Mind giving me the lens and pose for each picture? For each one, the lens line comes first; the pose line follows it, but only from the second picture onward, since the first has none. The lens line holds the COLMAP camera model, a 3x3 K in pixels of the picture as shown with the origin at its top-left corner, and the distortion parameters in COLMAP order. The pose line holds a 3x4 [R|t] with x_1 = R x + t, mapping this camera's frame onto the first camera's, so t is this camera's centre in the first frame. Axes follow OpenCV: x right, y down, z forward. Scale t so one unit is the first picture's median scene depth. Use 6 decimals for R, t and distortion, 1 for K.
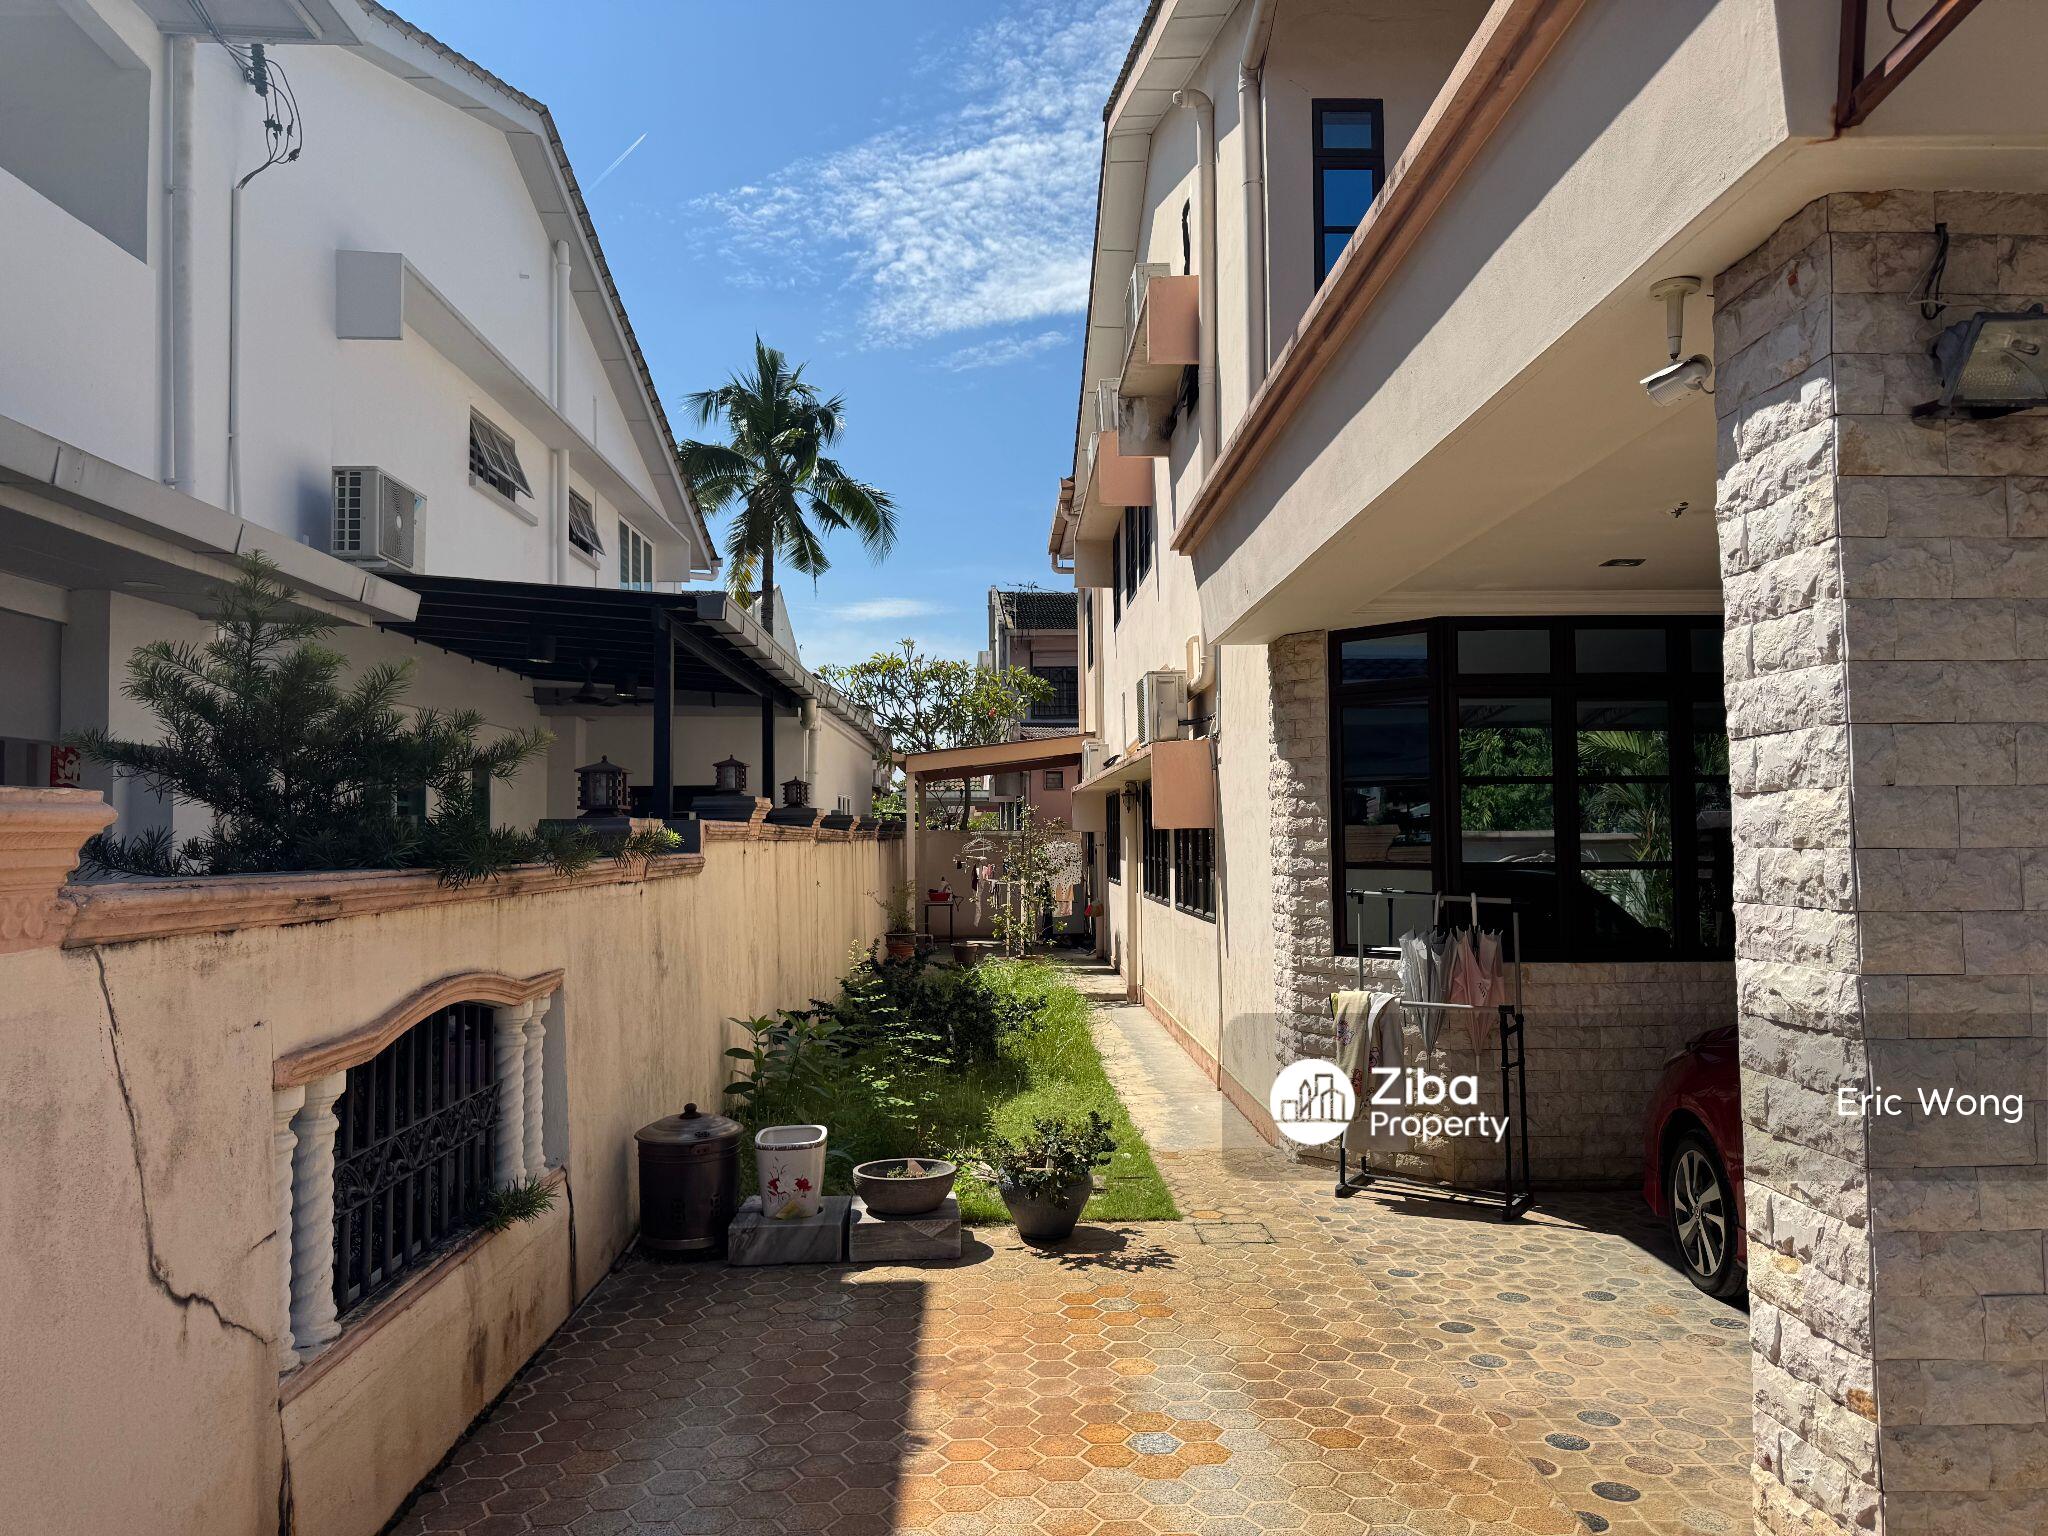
lens RADIAL K [[1437.6, 0, 1053.4], [0, 1437.6, 760.3], [0, 0, 1]] dist [0.091507, -0.072360]
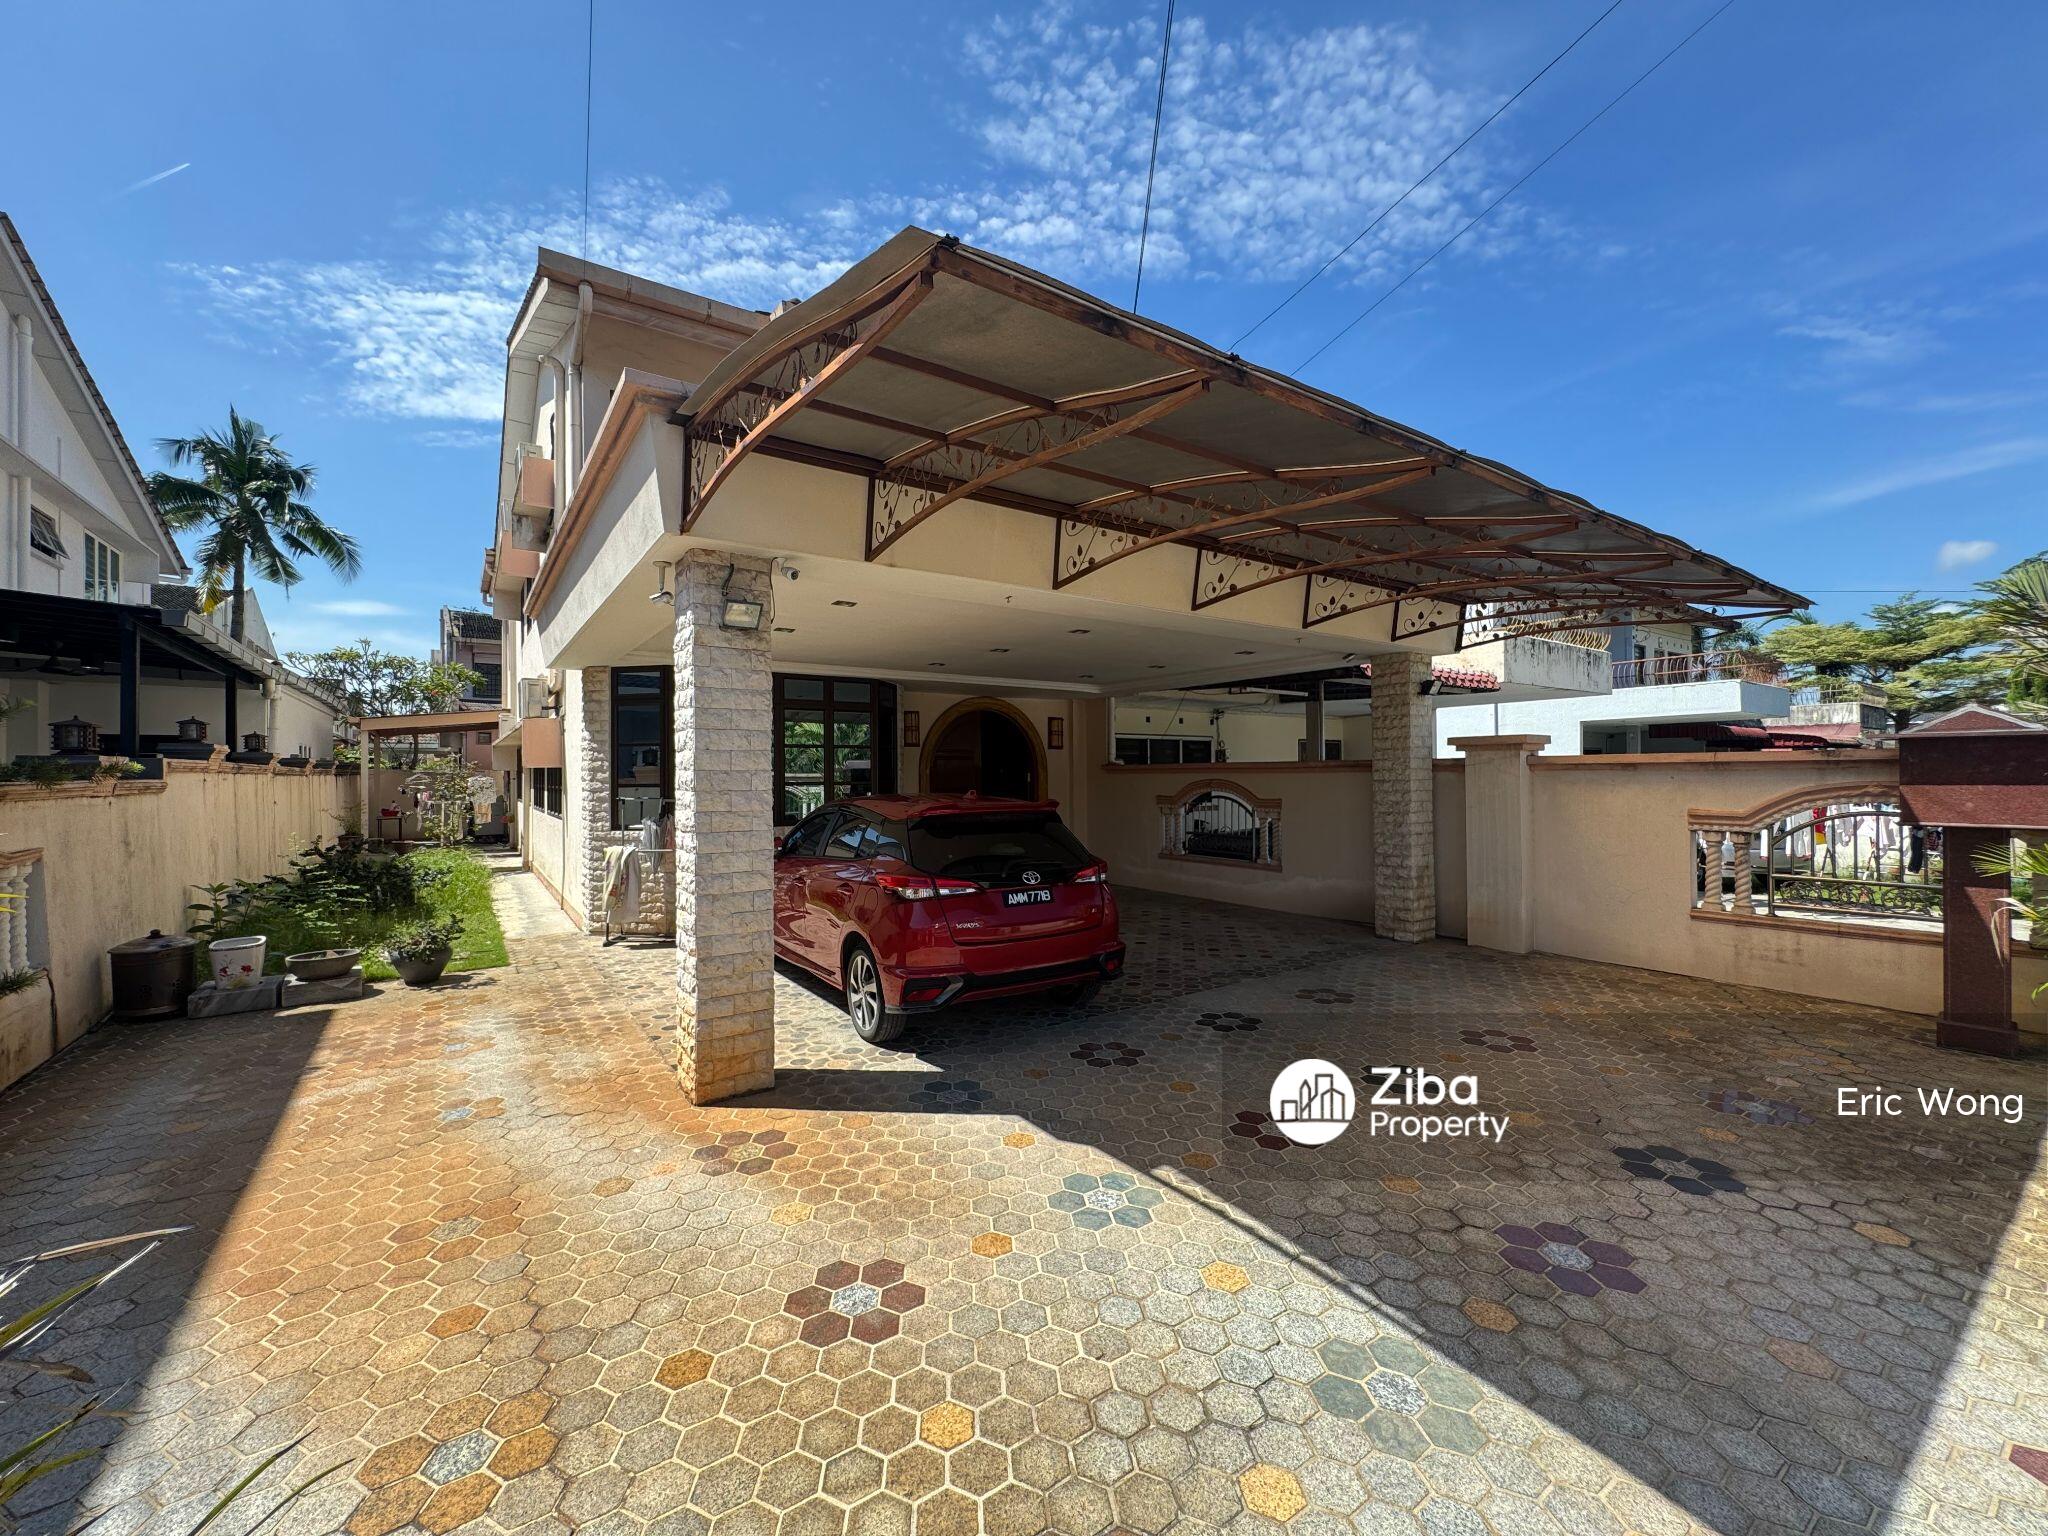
lens RADIAL K [[820.1, 0, 1024.0], [0, 820.1, 768.0], [0, 0, 1]] dist [-0.003965, 0.001231]
pose [[0.844820, 0.007999, 0.534991, 0.053111], [-0.030914, 0.998948, 0.033881, -0.005391], [-0.534157, -0.045162, 0.844178, -0.188169]]
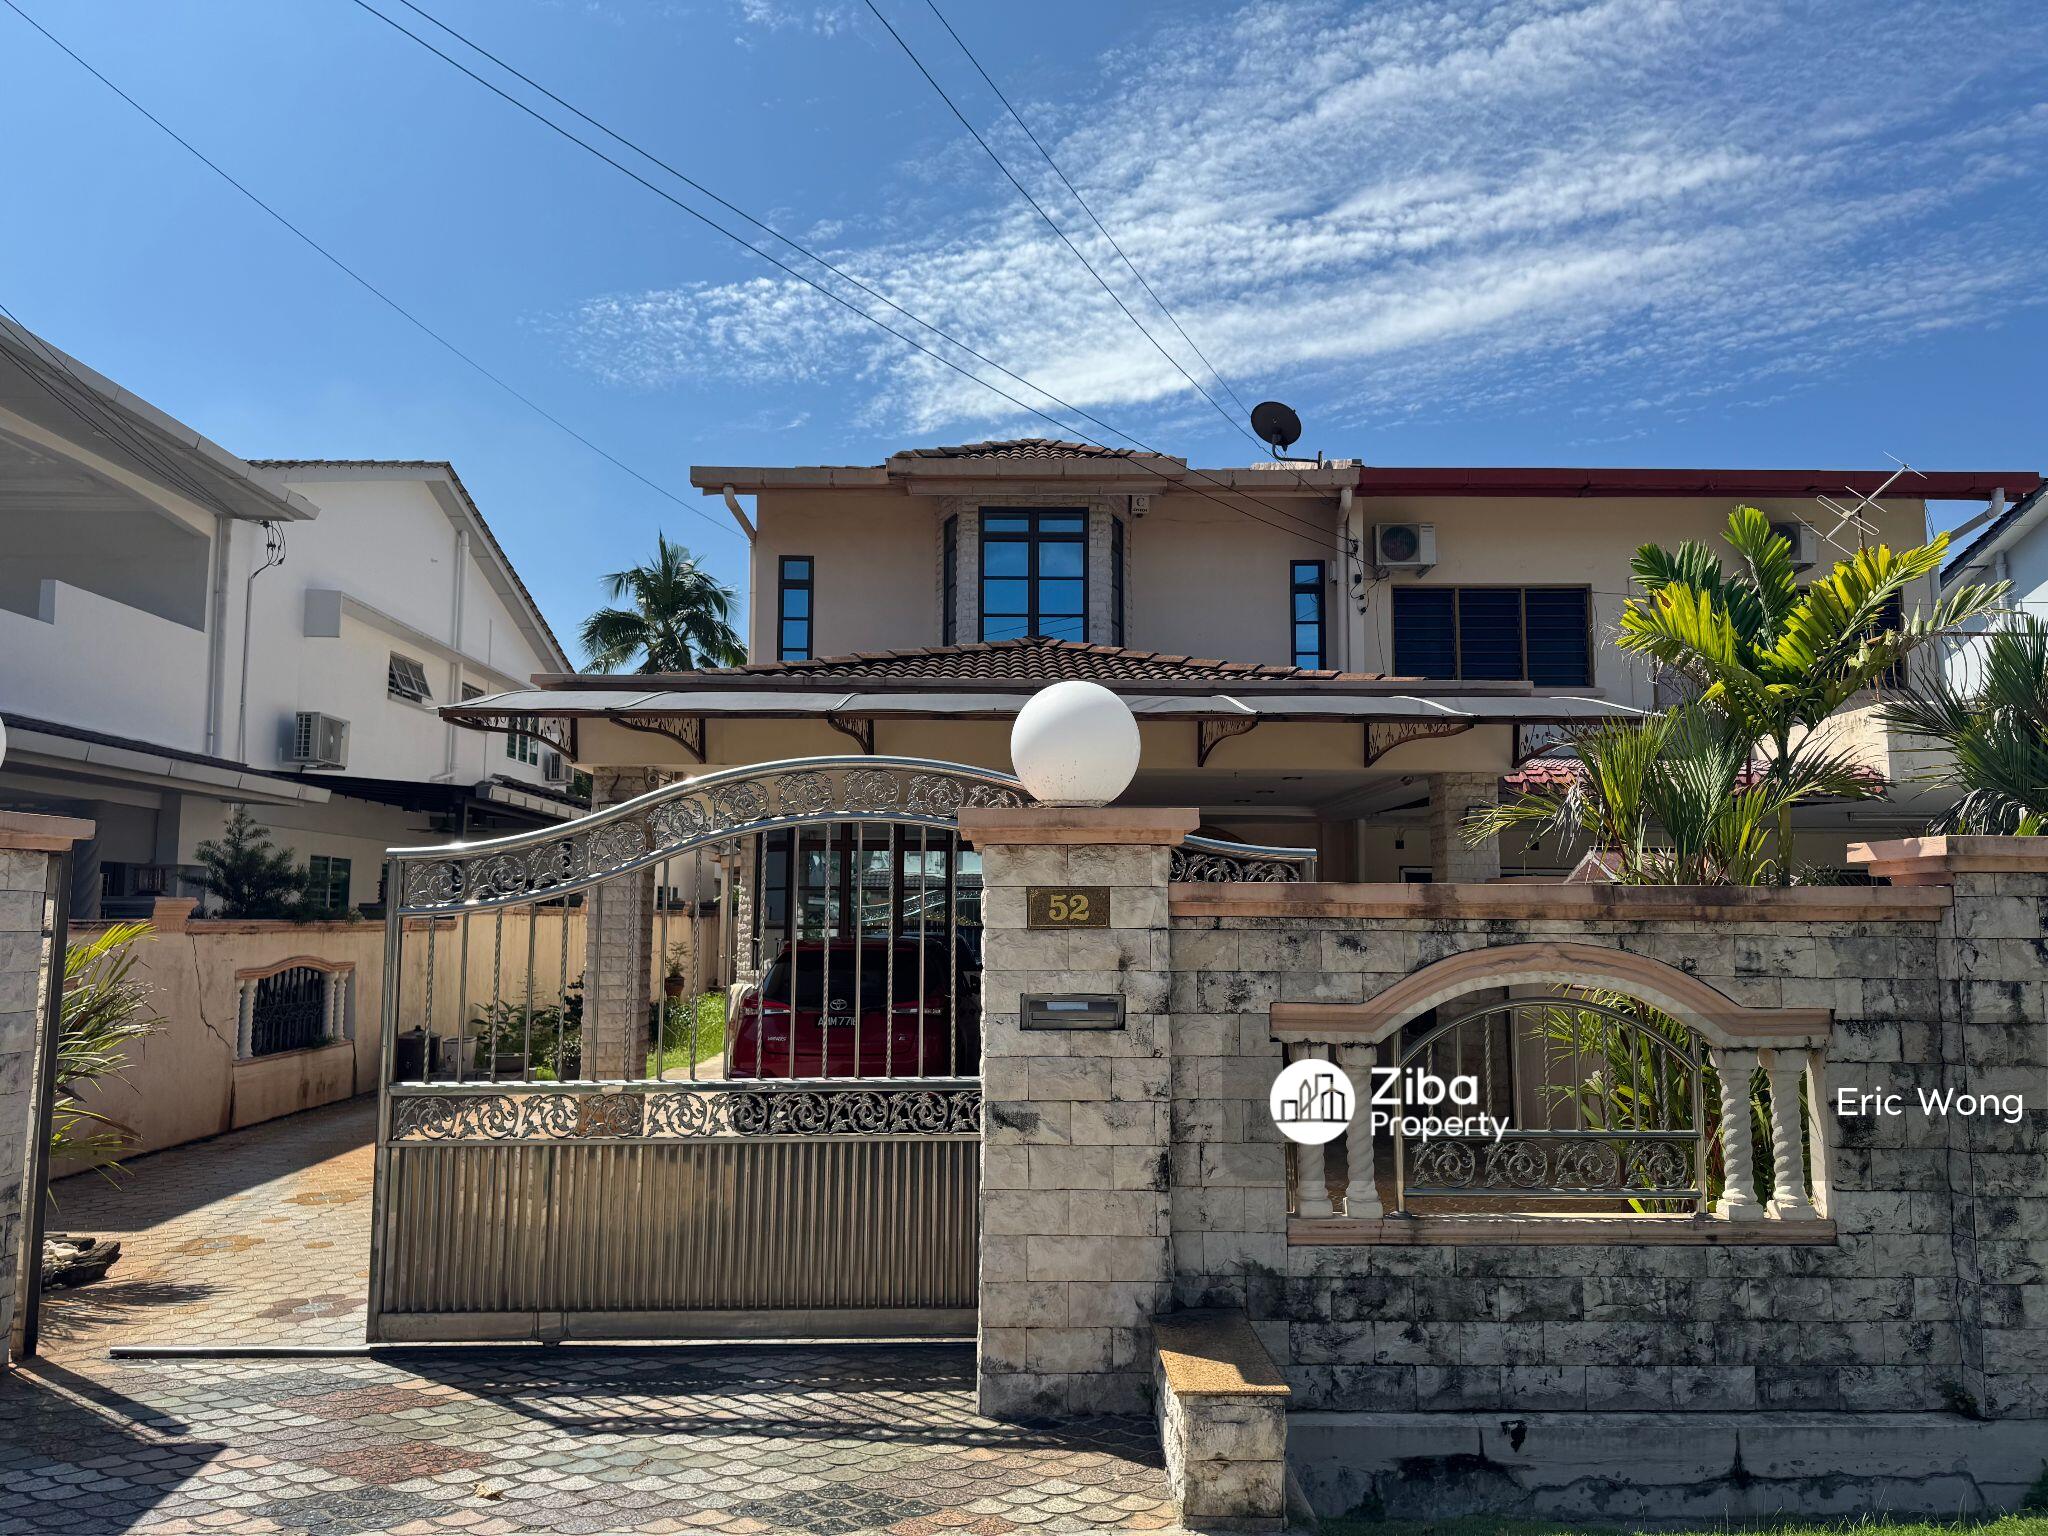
lens RADIAL K [[1420.8, 0, 1010.3], [0, 1420.8, 768.4], [0, 0, 1]] dist [0.265593, -0.368908]
pose [[0.999285, 0.010723, -0.036249, 0.497567], [-0.012628, 0.998528, -0.052743, -0.041110], [0.035630, 0.053163, 0.997950, -0.864409]]
